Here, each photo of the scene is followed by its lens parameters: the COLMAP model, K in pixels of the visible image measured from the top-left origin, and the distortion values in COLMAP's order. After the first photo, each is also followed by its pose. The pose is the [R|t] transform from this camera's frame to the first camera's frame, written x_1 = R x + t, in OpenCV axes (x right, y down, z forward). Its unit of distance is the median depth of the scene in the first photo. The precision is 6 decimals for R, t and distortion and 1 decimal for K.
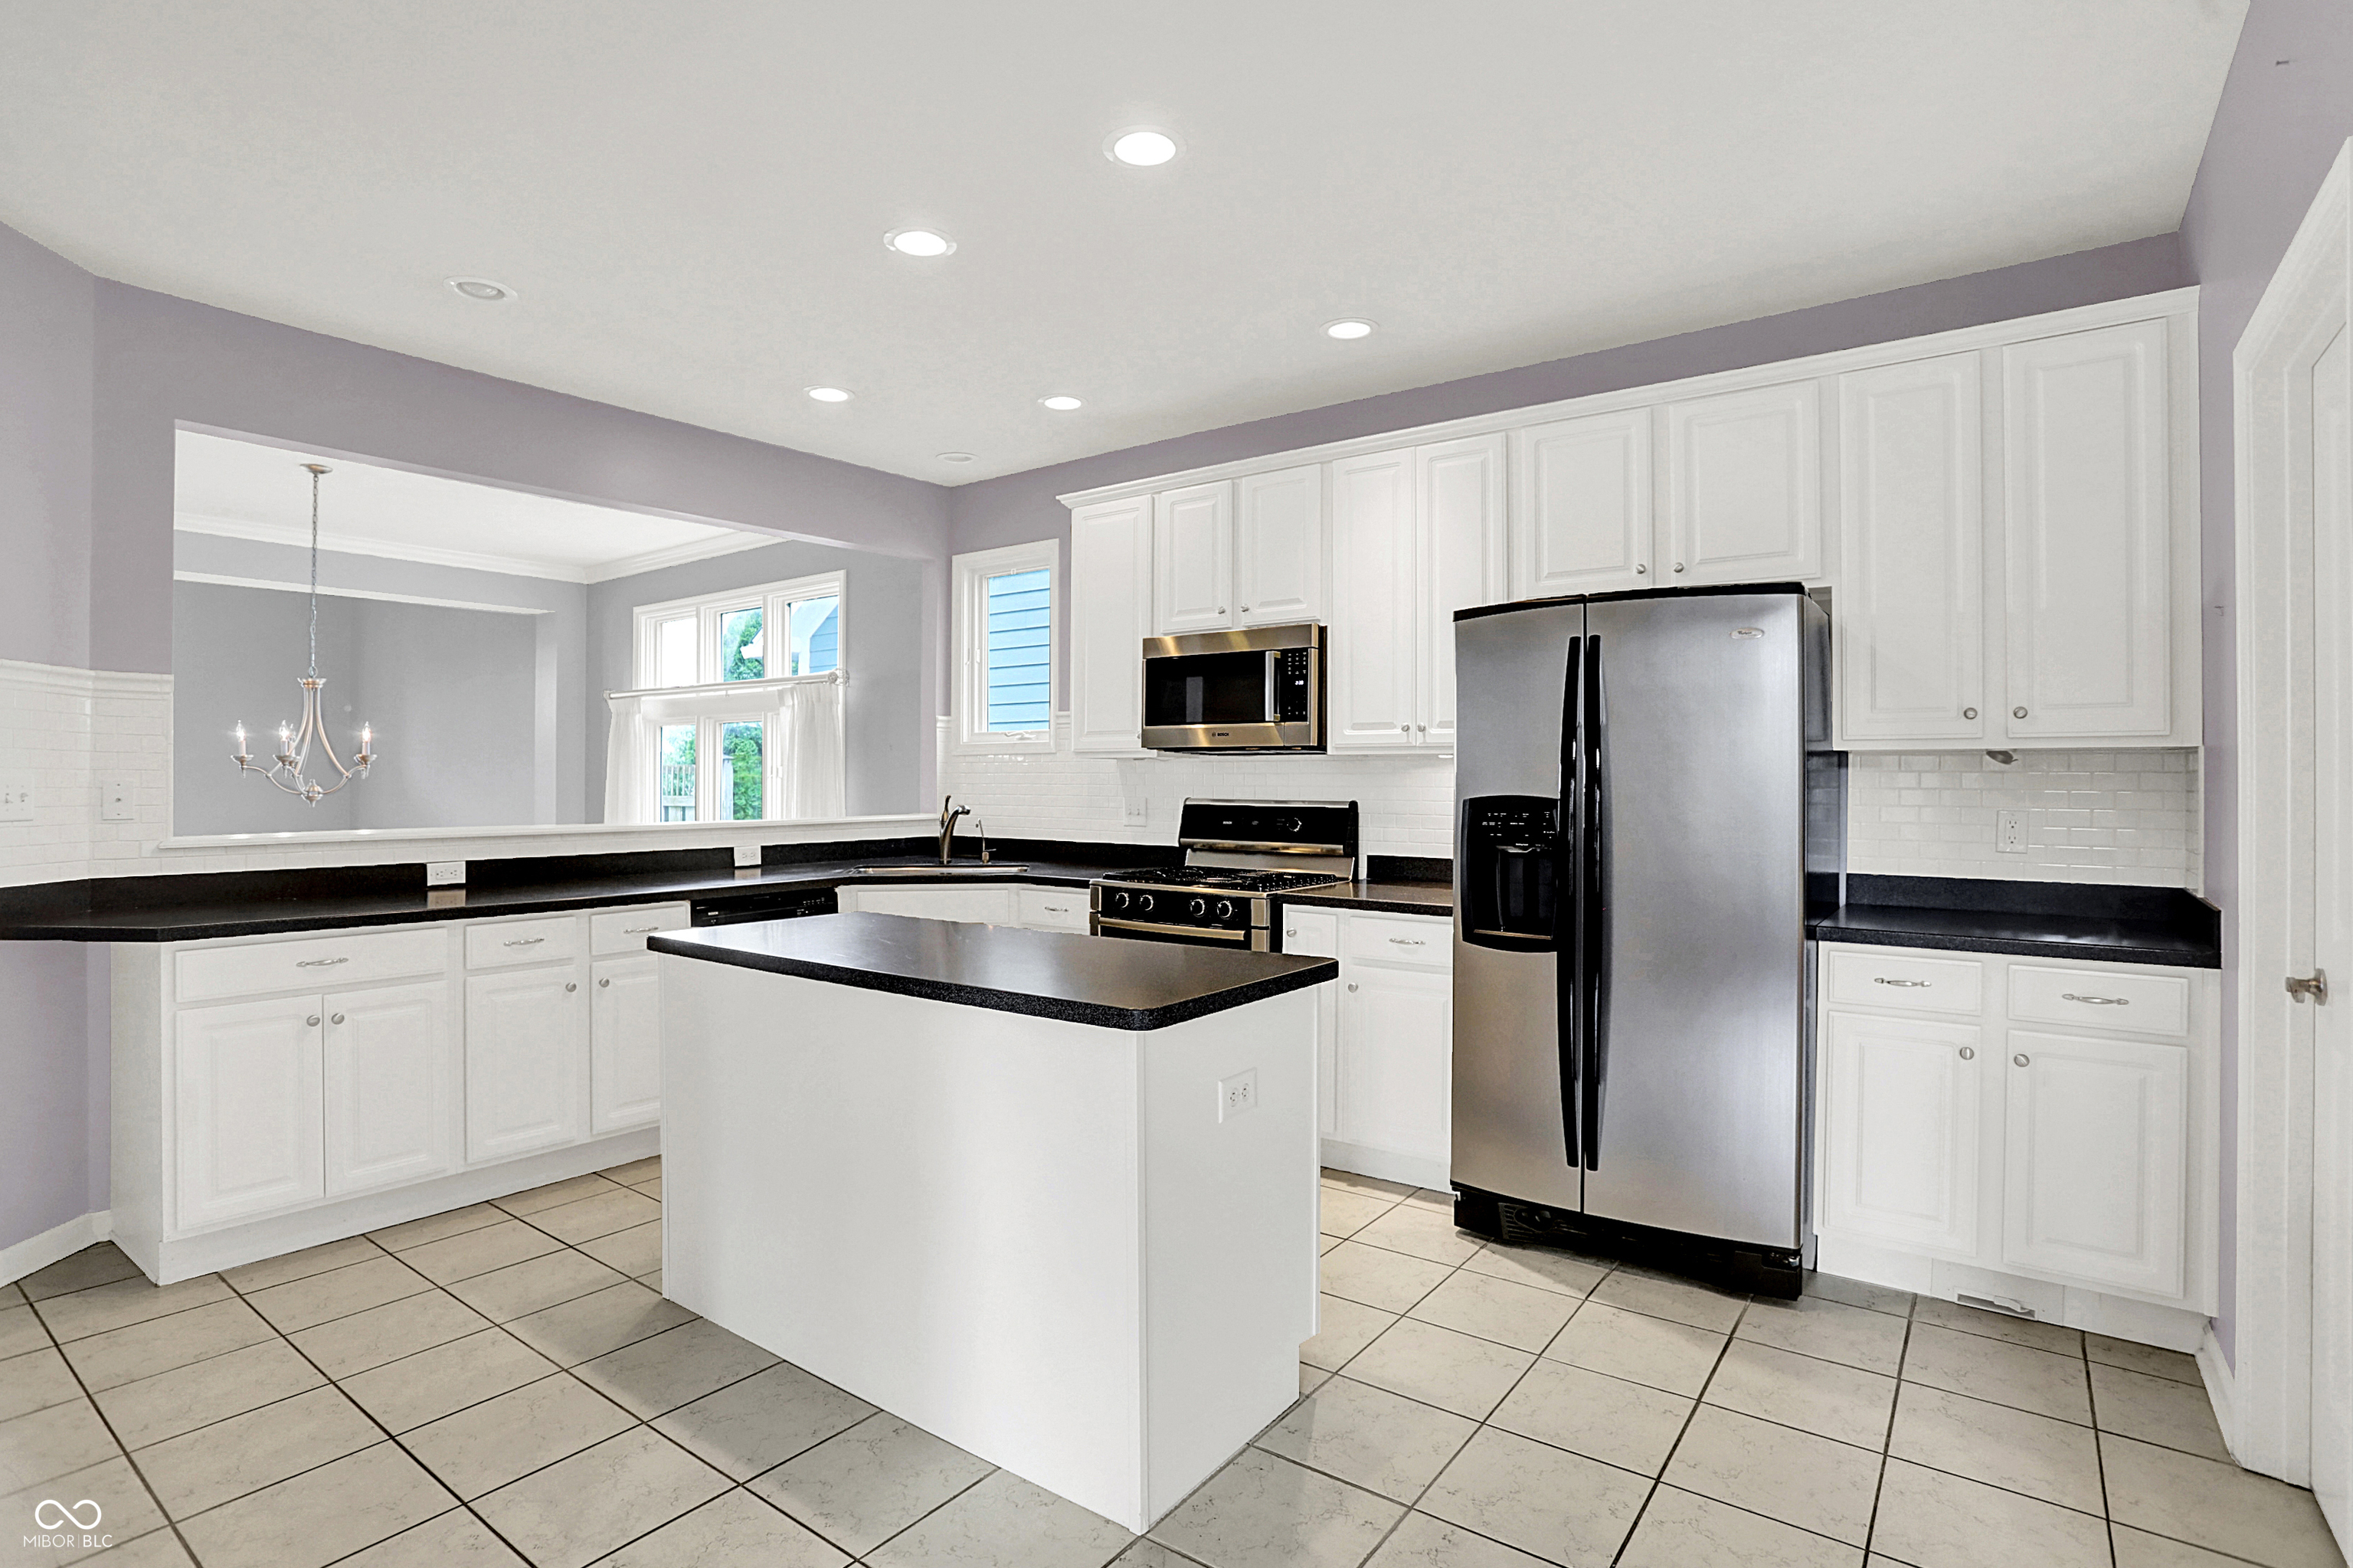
lens RADIAL K [[1165.6, 0, 1176.5], [0, 1165.6, 784.0], [0, 0, 1]] dist [-0.084516, 0.033058]
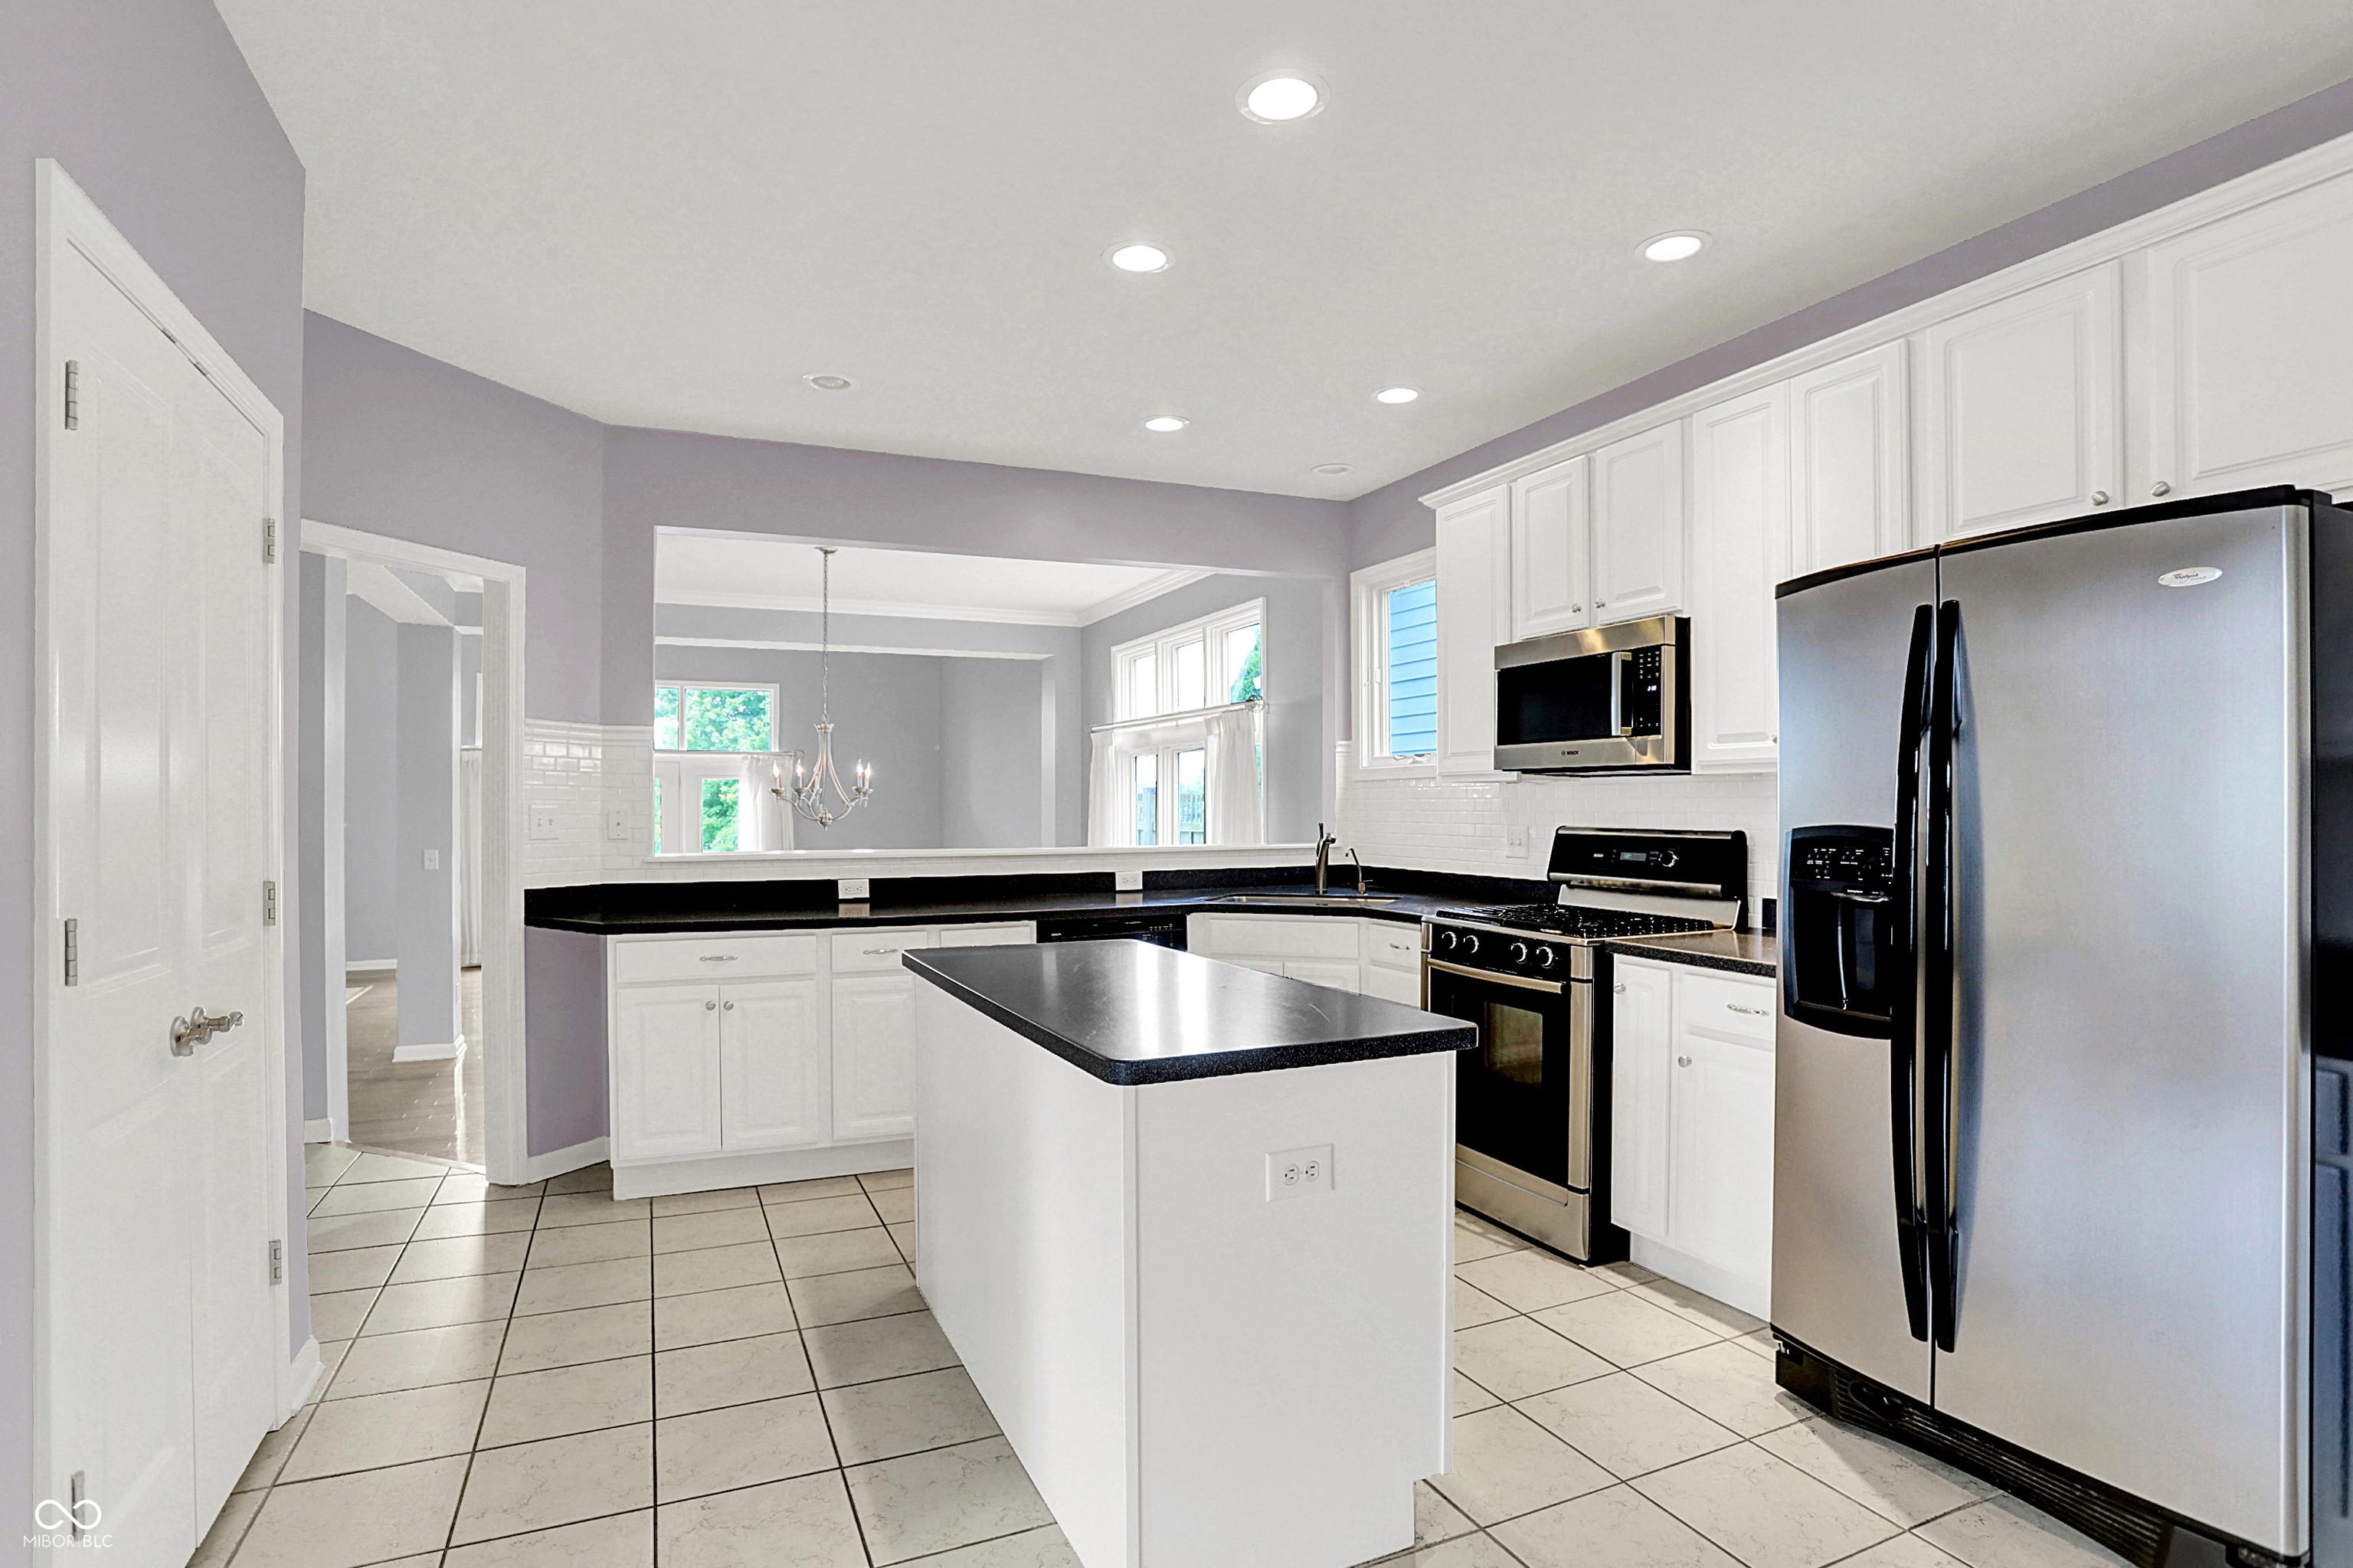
lens RADIAL K [[1180.5, 0, 1147.4], [0, 1180.5, 818.8], [0, 0, 1]] dist [-0.080732, 0.030720]
pose [[0.866262, 0.001913, -0.499587, 0.205249], [0.001371, 0.999980, 0.006205, 0.000409], [0.499589, -0.006060, 0.866242, 0.102459]]
